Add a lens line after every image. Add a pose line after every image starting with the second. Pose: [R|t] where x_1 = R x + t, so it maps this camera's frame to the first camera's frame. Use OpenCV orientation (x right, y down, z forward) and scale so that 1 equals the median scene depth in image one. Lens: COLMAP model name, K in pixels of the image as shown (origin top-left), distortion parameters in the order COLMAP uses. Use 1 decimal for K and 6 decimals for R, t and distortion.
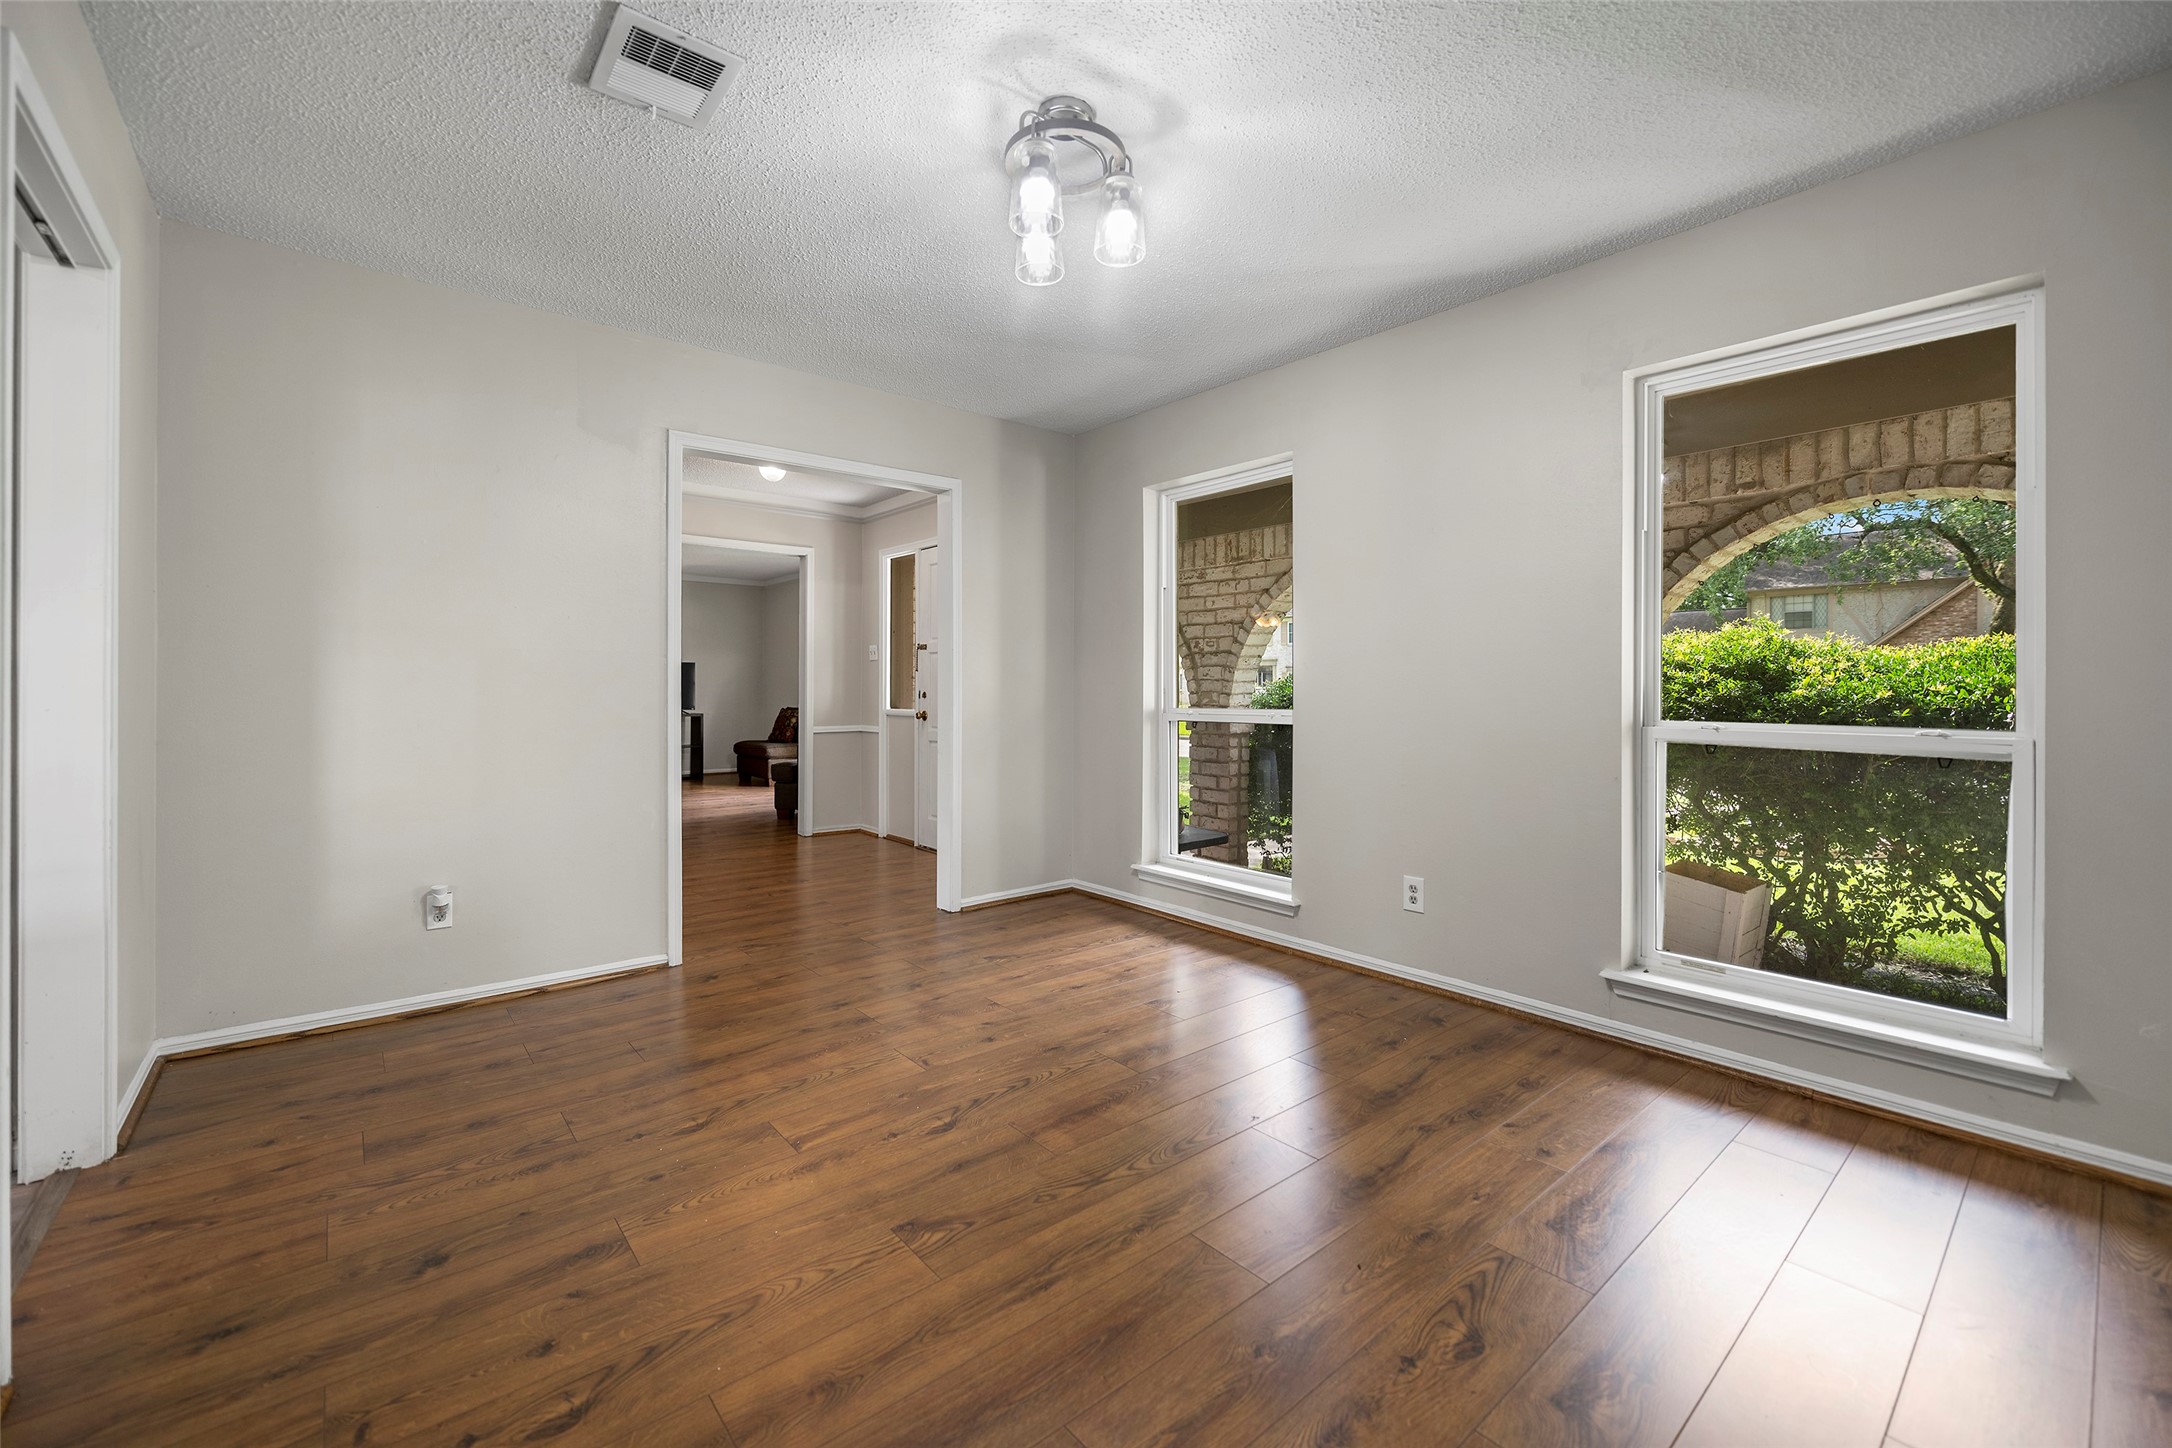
lens RADIAL K [[886.1, 0, 1076.2], [0, 886.1, 688.8], [0, 0, 1]] dist [-0.000067, 0.000024]
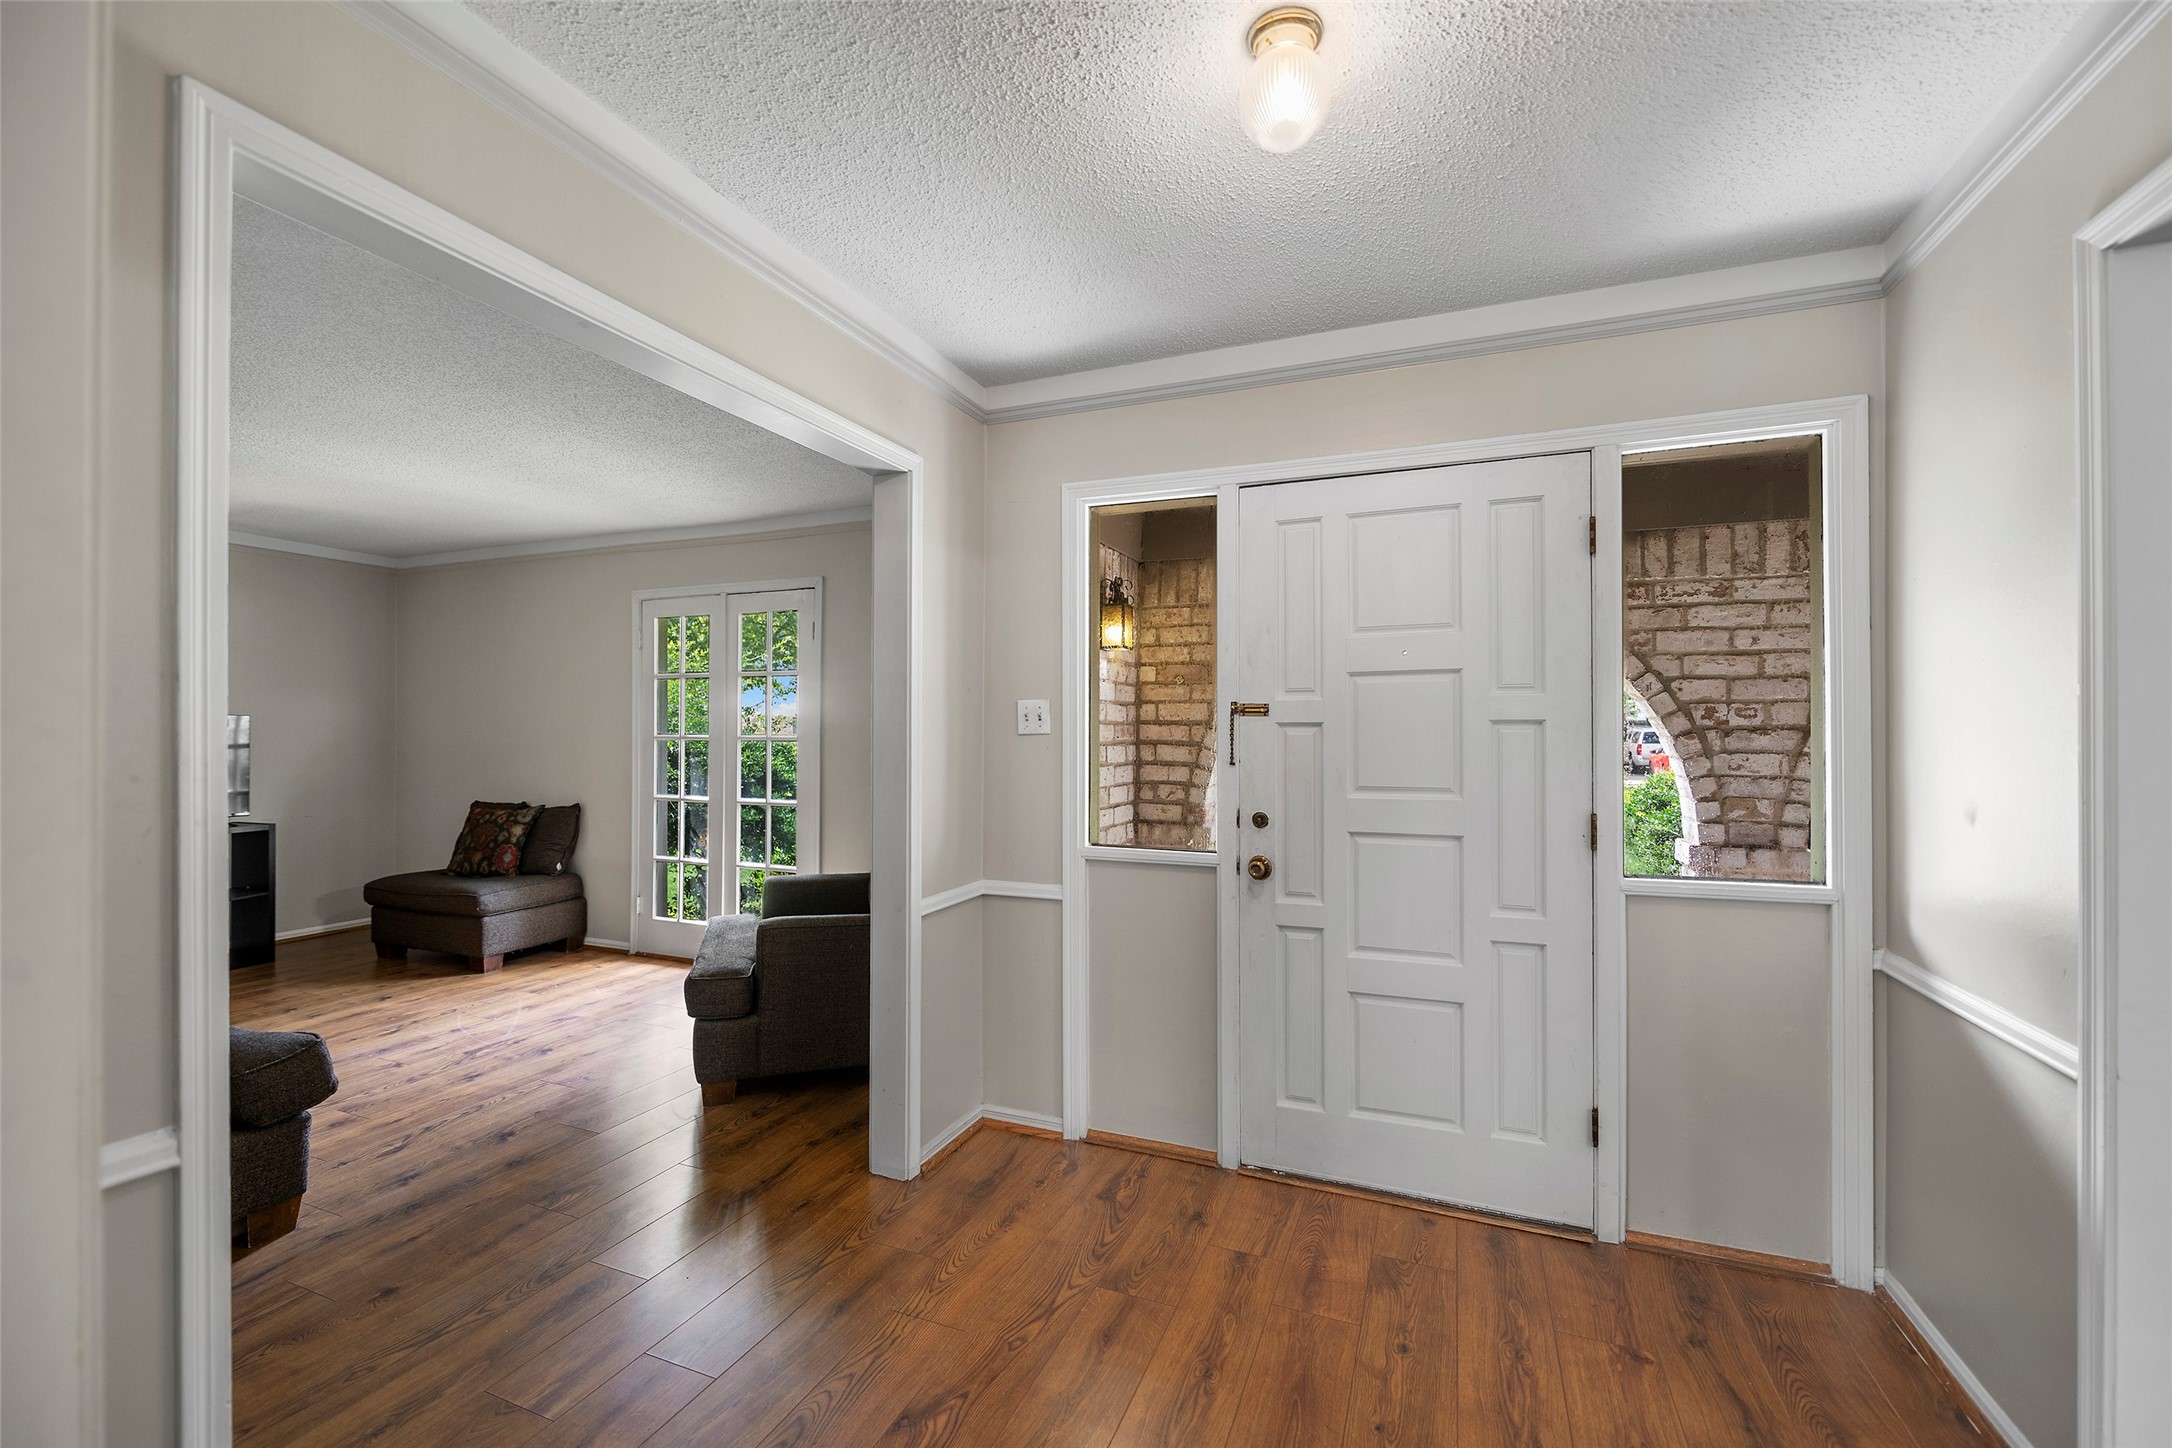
lens RADIAL K [[881.3, 0, 1086.0], [0, 881.3, 724.0], [0, 0, 1]] dist [-0.000745, -0.000120]
pose [[0.882643, 0.003404, 0.470033, -0.476513], [0.000753, 0.999962, -0.008656, -0.038509], [-0.470044, 0.007994, 0.882607, 0.694523]]
